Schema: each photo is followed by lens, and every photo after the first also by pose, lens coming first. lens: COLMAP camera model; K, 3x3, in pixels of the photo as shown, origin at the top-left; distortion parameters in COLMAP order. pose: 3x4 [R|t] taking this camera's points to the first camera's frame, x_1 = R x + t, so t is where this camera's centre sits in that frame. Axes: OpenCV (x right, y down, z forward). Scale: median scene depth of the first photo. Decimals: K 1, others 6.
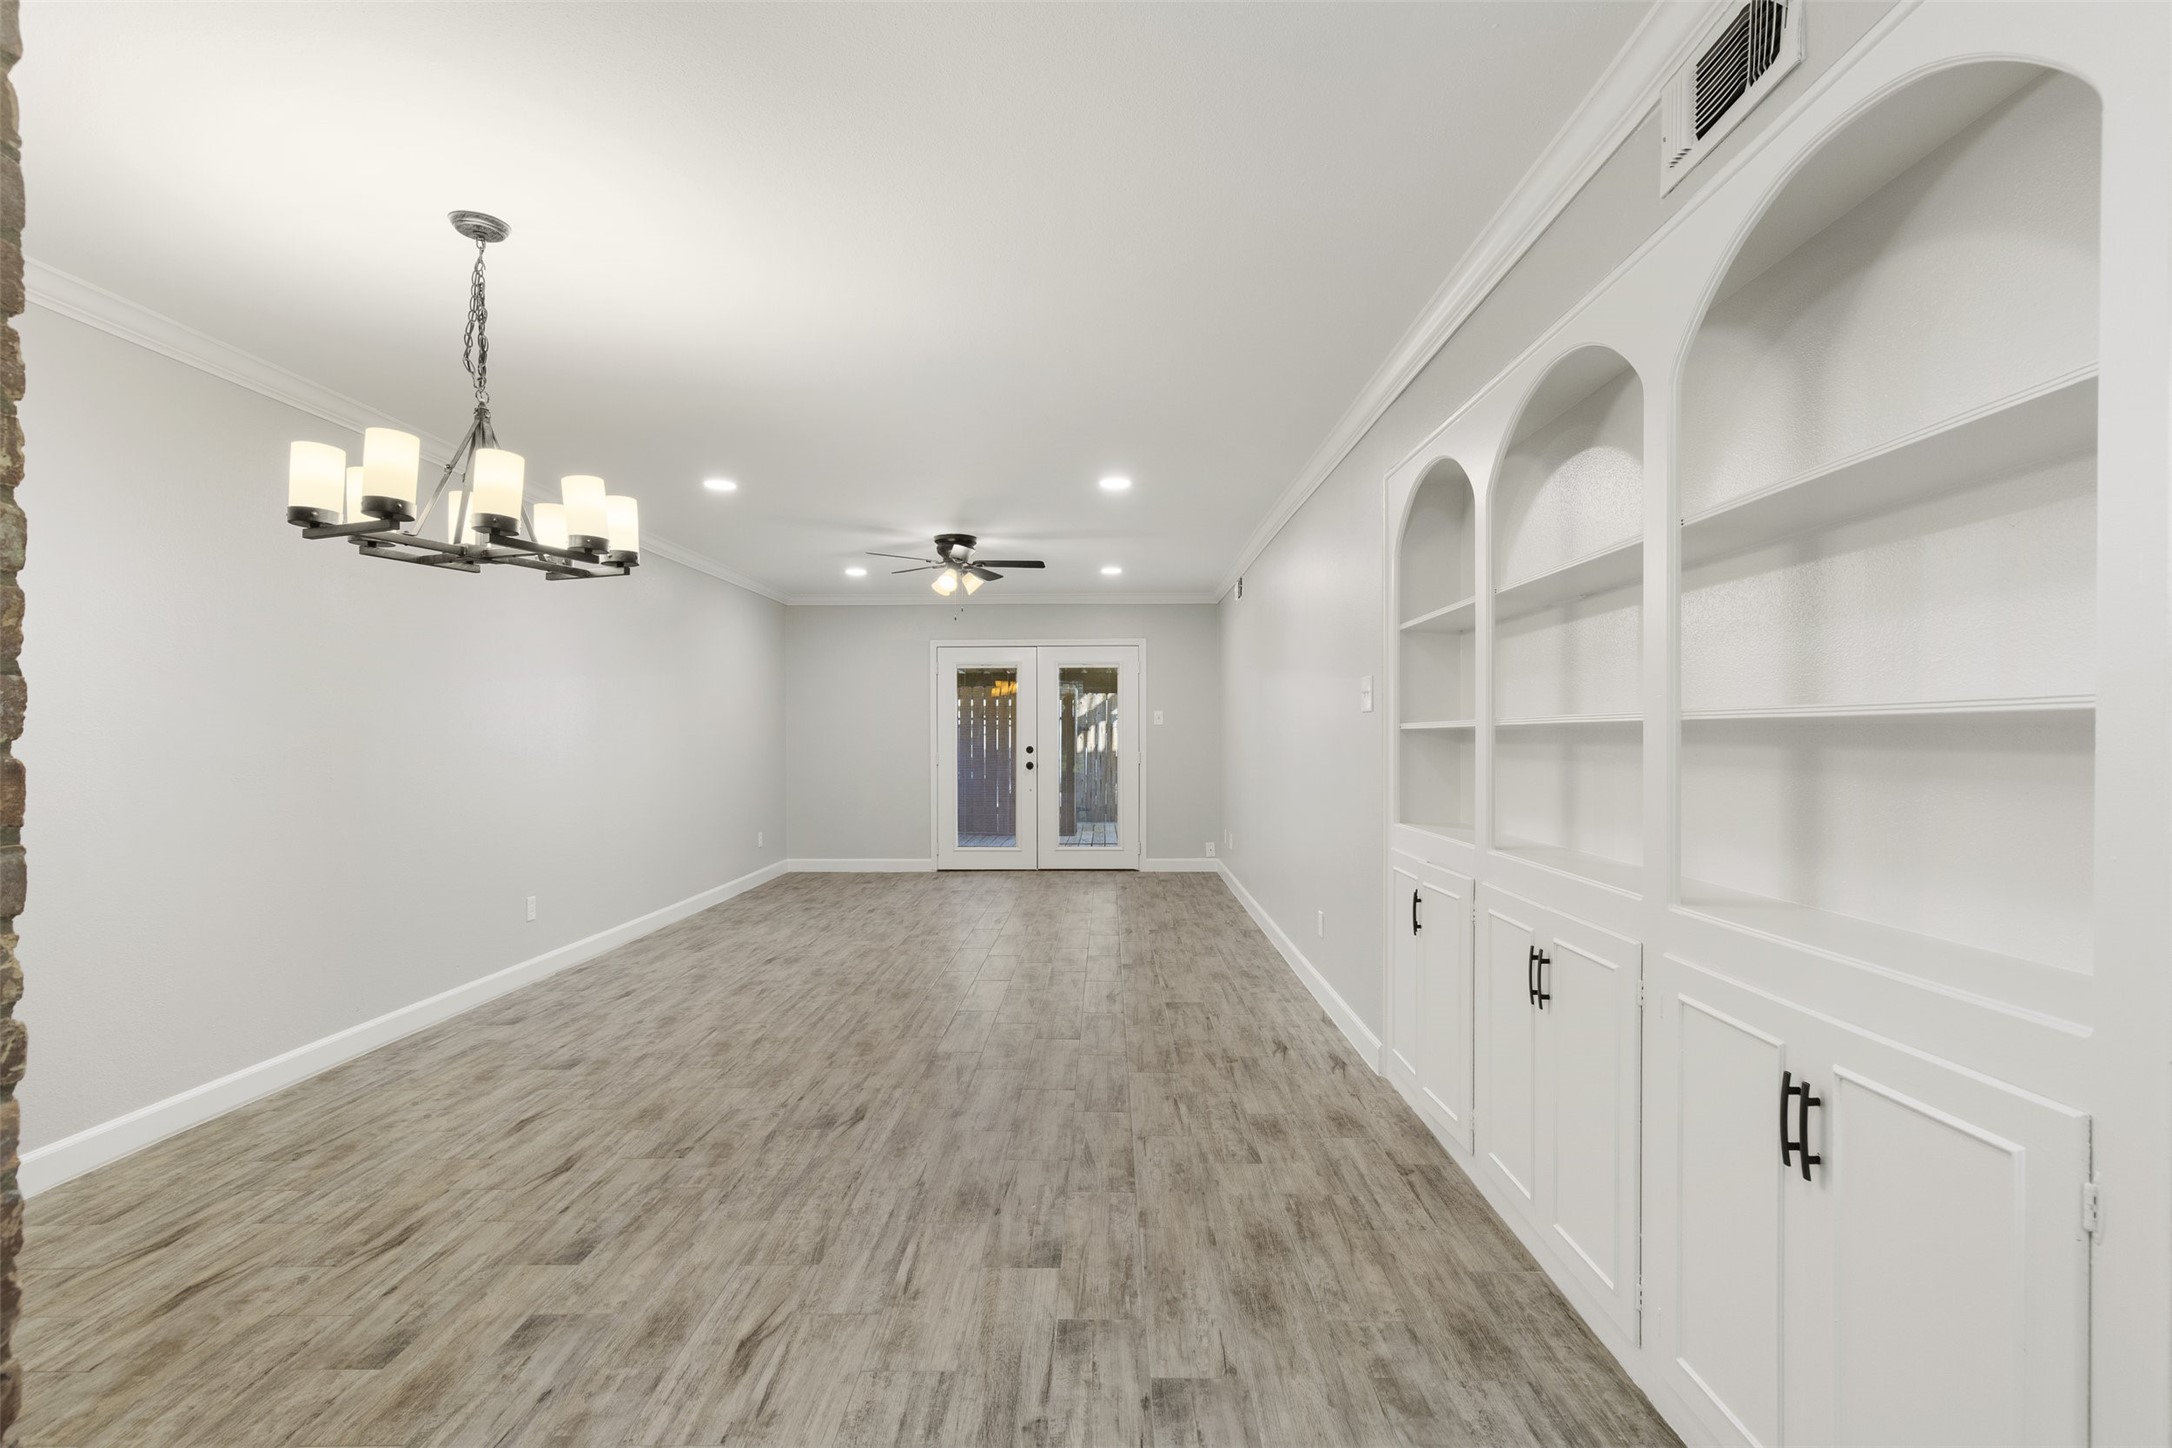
lens RADIAL K [[984.8, 0, 1097.7], [0, 984.8, 732.9], [0, 0, 1]] dist [0.009020, -0.001834]
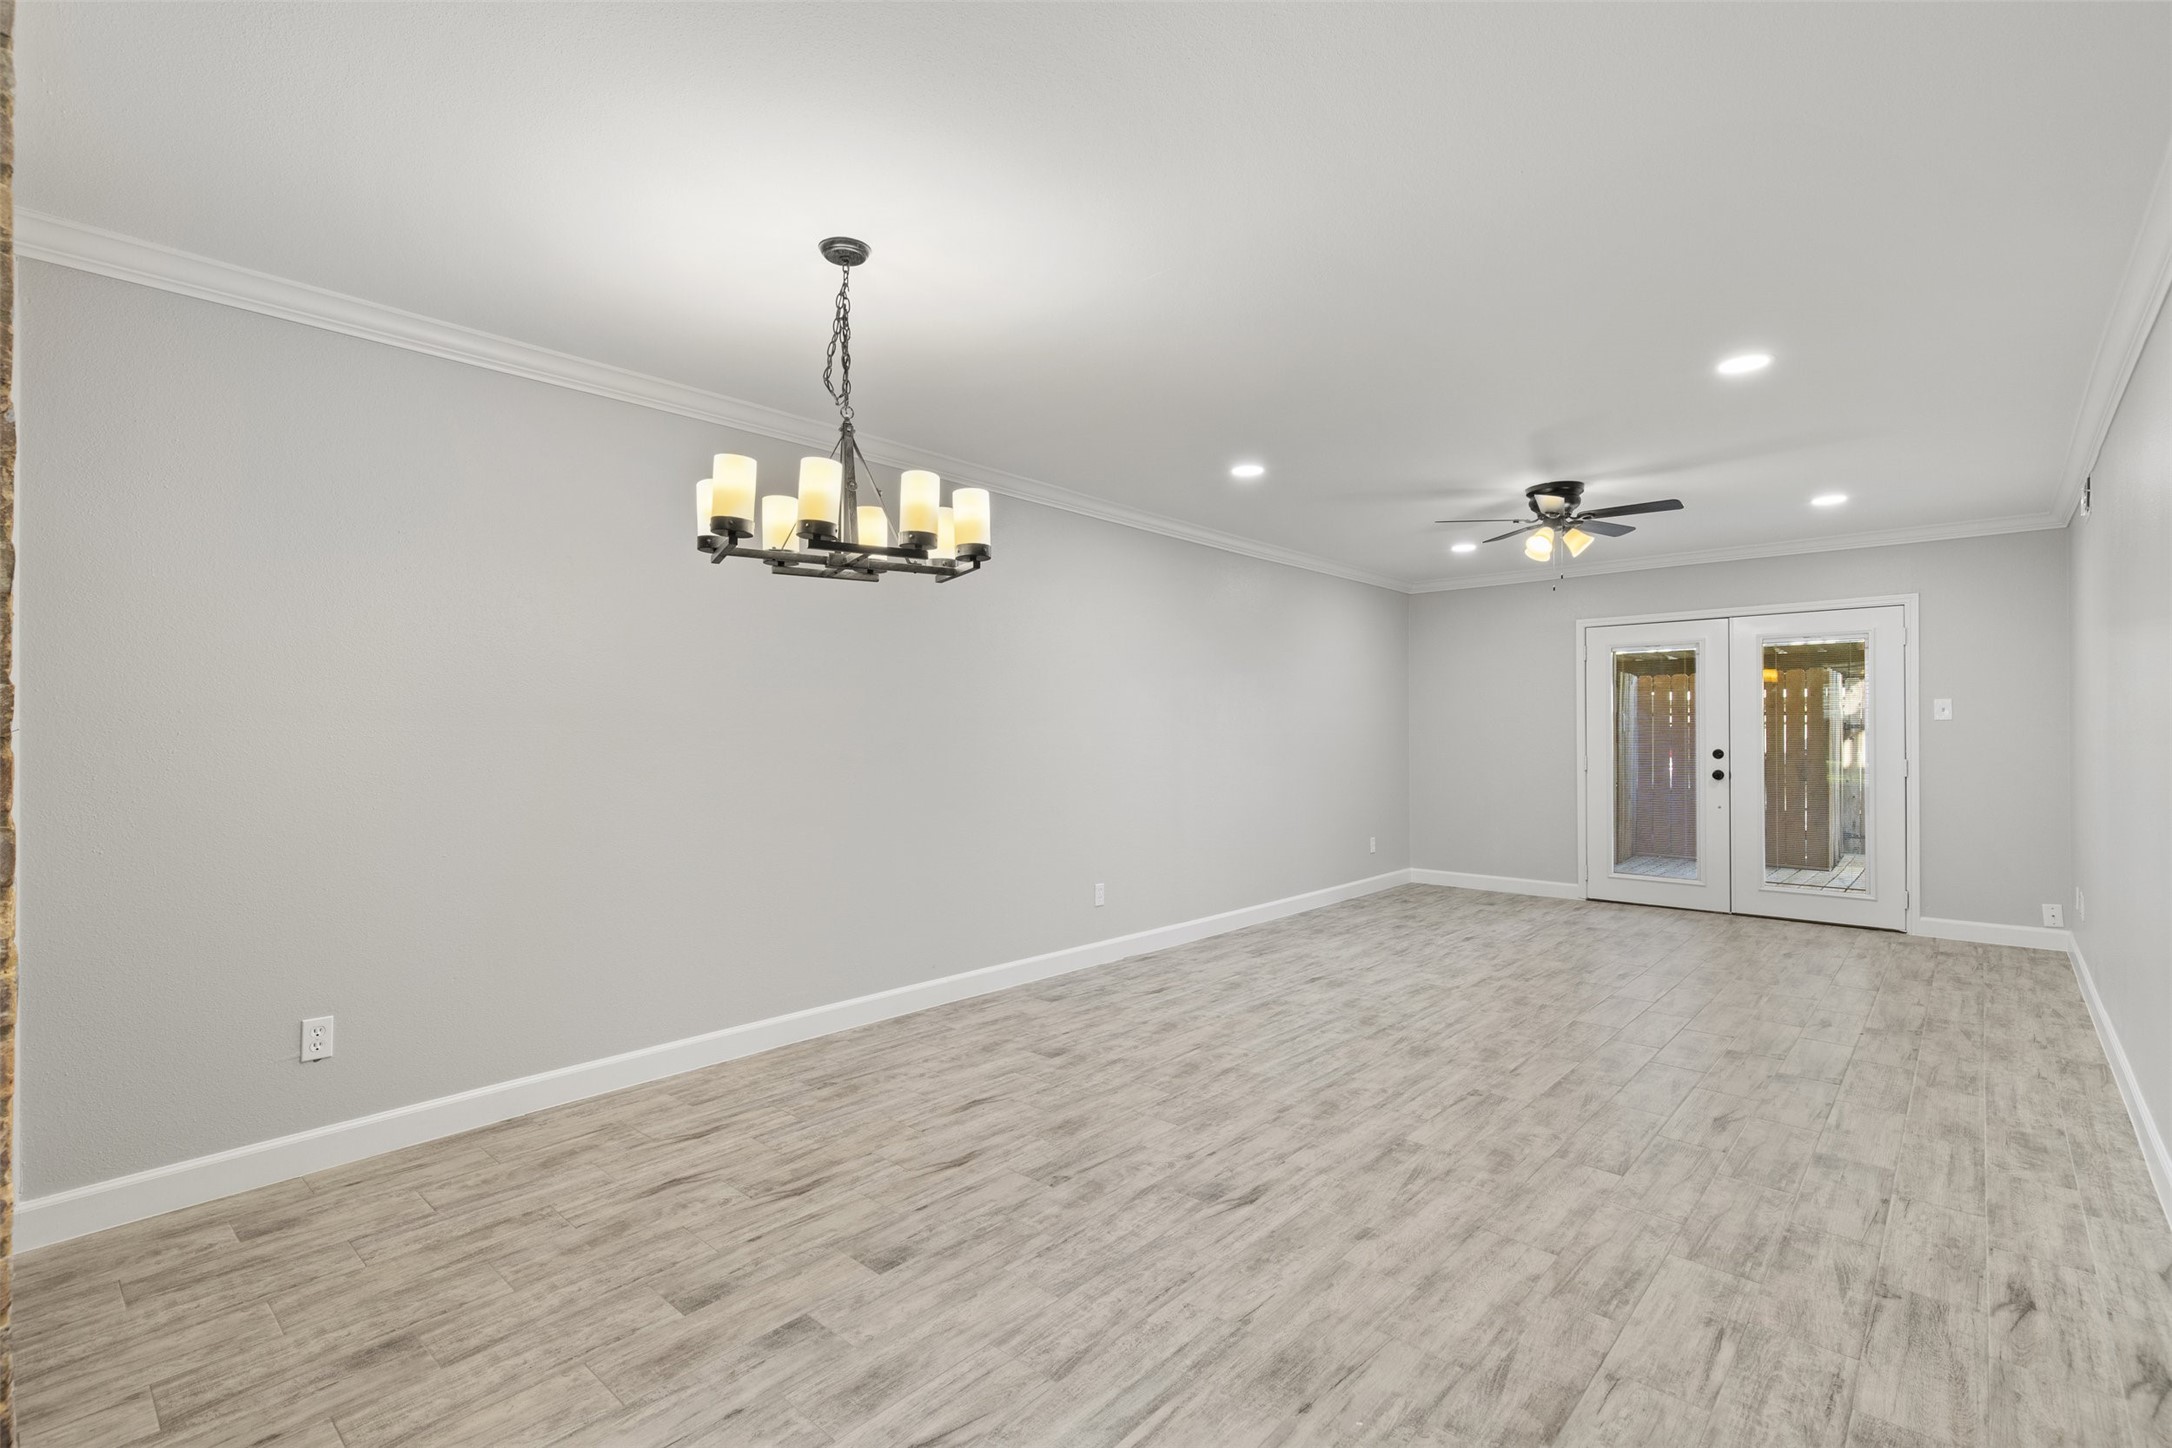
lens RADIAL K [[984.8, 0, 1089.4], [0, 984.8, 728.9], [0, 0, 1]] dist [0.009020, -0.001834]
pose [[0.749028, -0.001669, -0.662536, 0.191714], [-0.000162, 0.999996, -0.002701, -0.000273], [0.662538, 0.002130, 0.749025, 0.276517]]
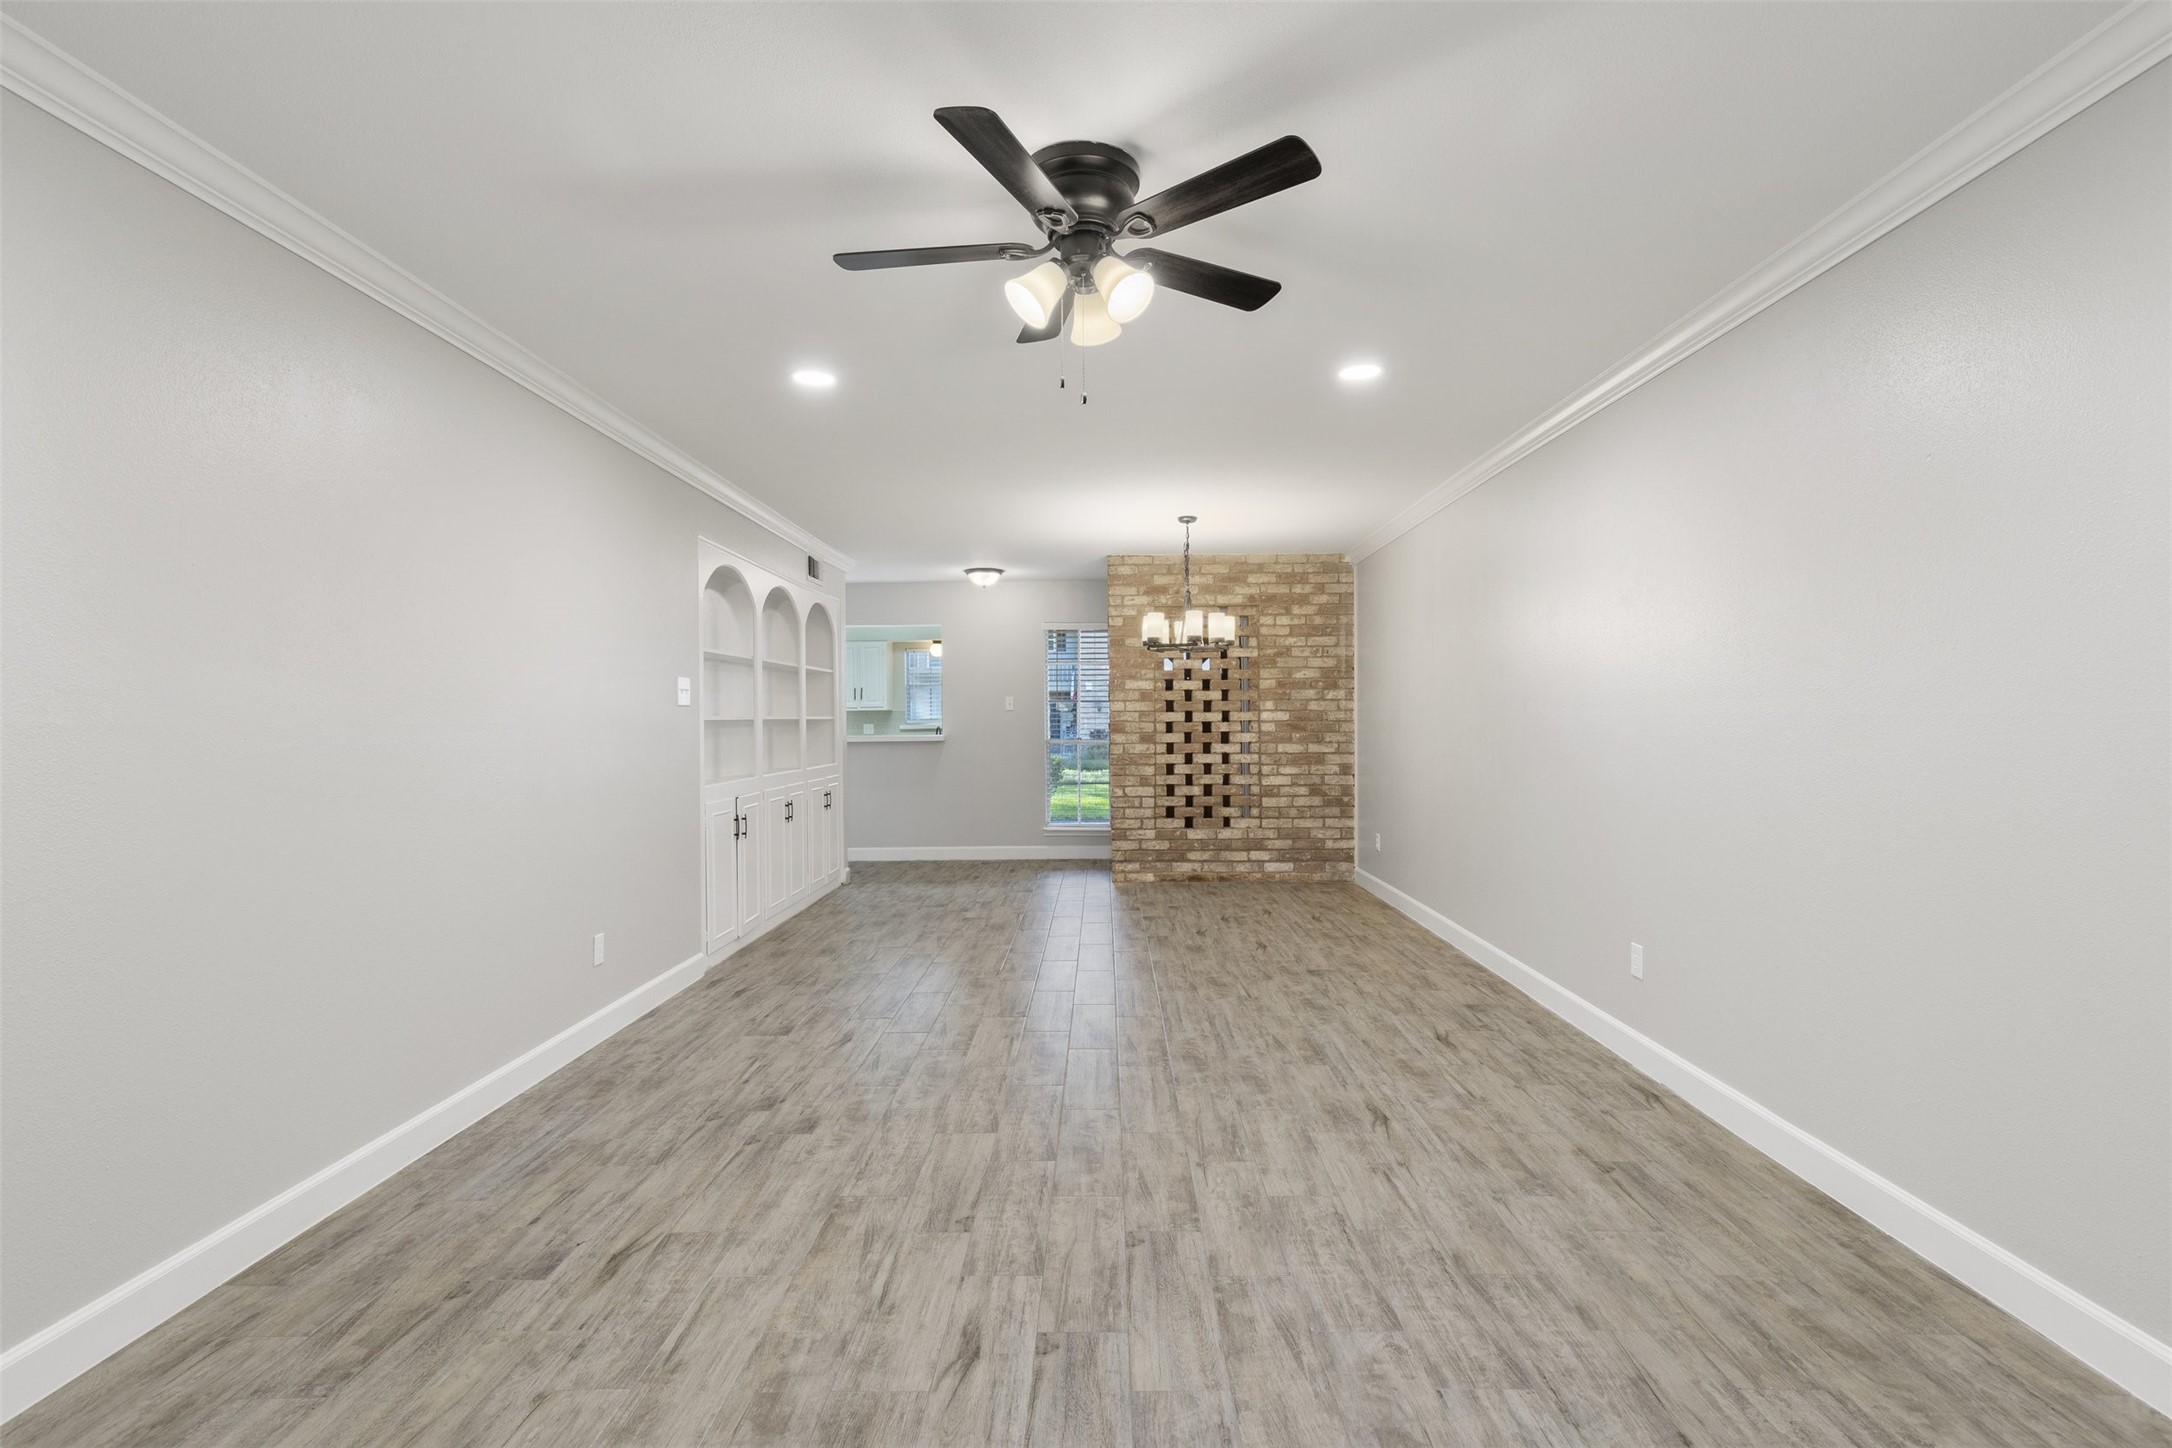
lens RADIAL K [[984.8, 0, 1087.5], [0, 984.8, 705.6], [0, 0, 1]] dist [0.009020, -0.001834]
pose [[-0.999927, 0.010772, 0.005420, -0.272220], [0.010684, 0.999816, -0.015941, 0.003568], [-0.005590, -0.015882, -0.999858, 2.523316]]
